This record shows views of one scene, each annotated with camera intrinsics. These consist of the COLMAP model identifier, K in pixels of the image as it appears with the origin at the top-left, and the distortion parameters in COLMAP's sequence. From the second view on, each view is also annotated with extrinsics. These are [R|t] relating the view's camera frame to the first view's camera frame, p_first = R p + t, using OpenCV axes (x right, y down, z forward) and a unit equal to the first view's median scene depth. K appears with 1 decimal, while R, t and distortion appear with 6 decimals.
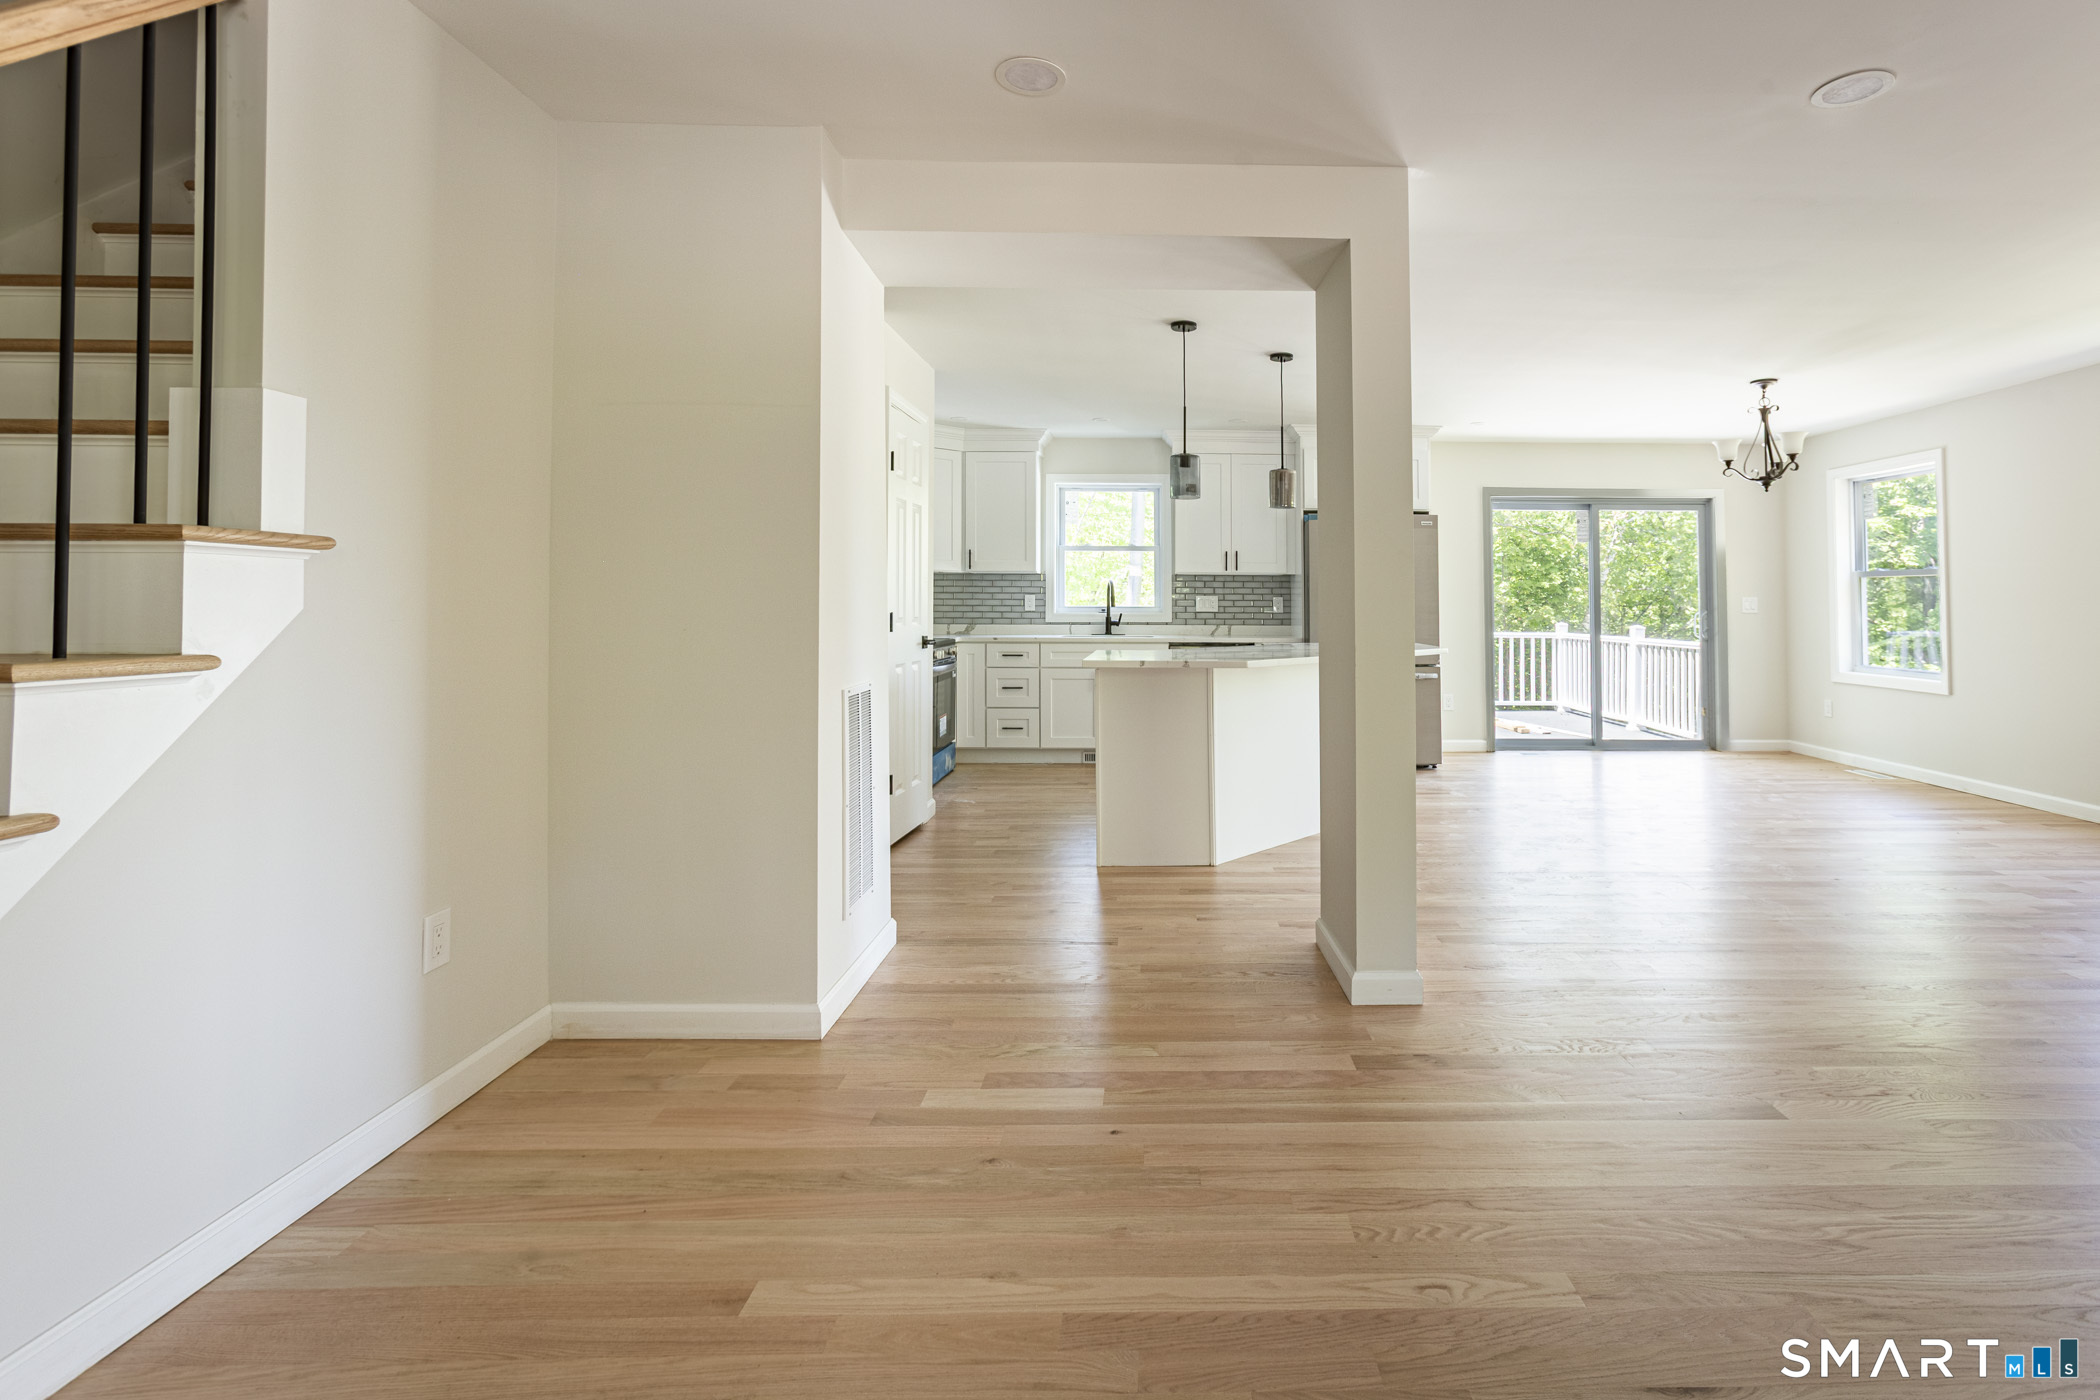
lens RADIAL K [[1003.9, 0, 1164.5], [0, 1003.9, 566.0], [0, 0, 1]] dist [-0.008505, 0.009163]
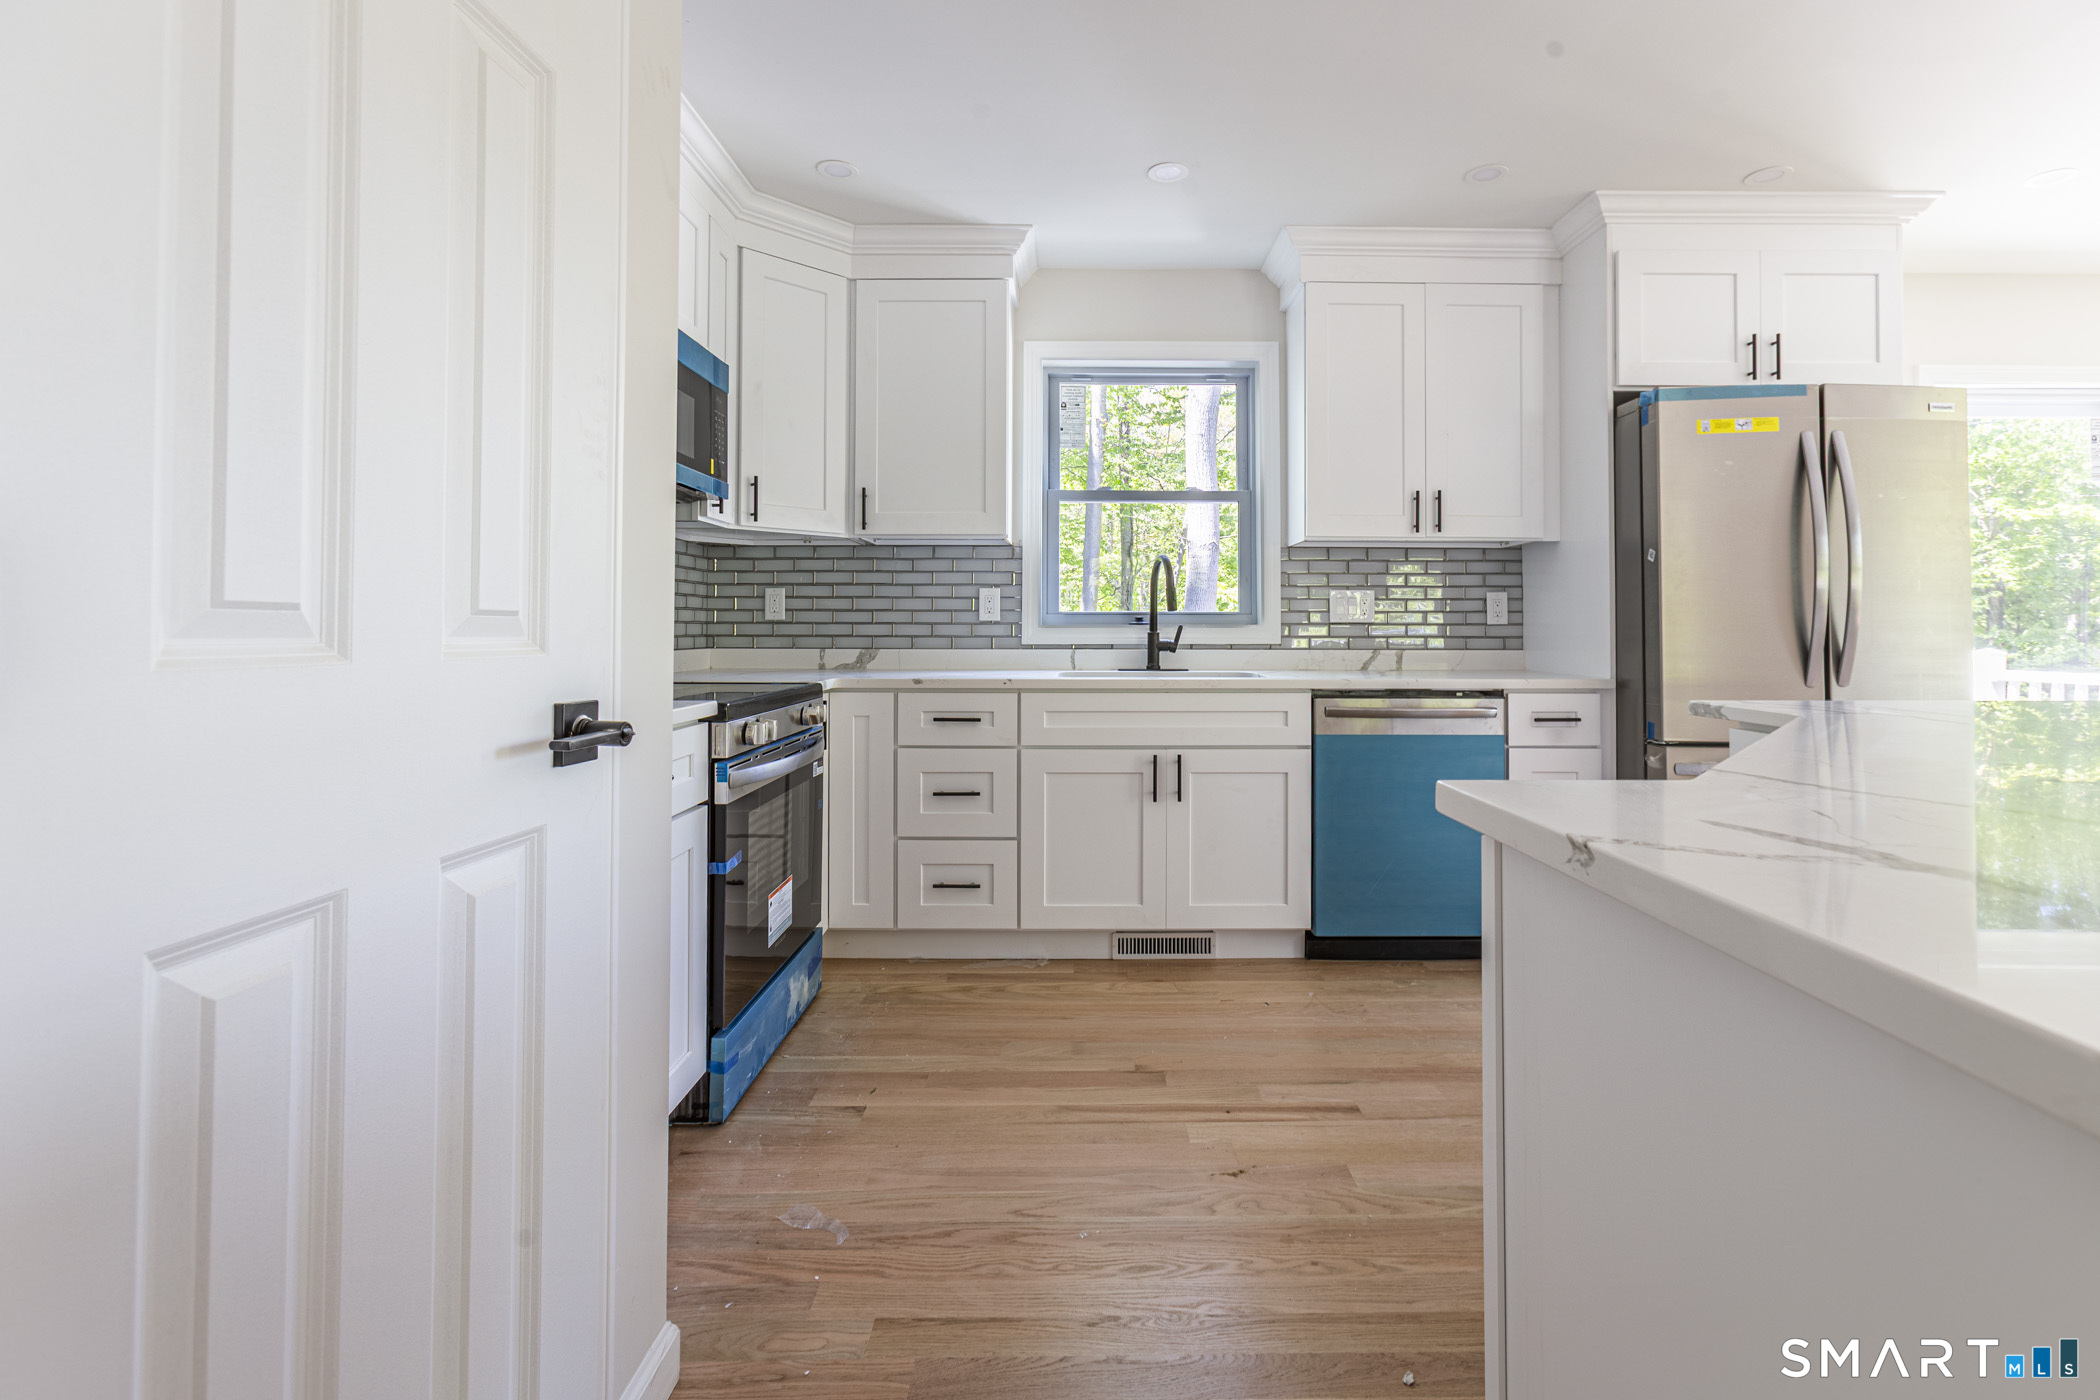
lens RADIAL K [[965.3, 0, 1052.9], [0, 965.3, 605.7], [0, 0, 1]] dist [-0.008017, 0.009665]
pose [[0.999121, -0.003059, -0.041814, -0.096676], [0.003639, 0.999898, 0.013799, 0.035362], [0.041768, -0.013939, 0.999030, 0.615504]]
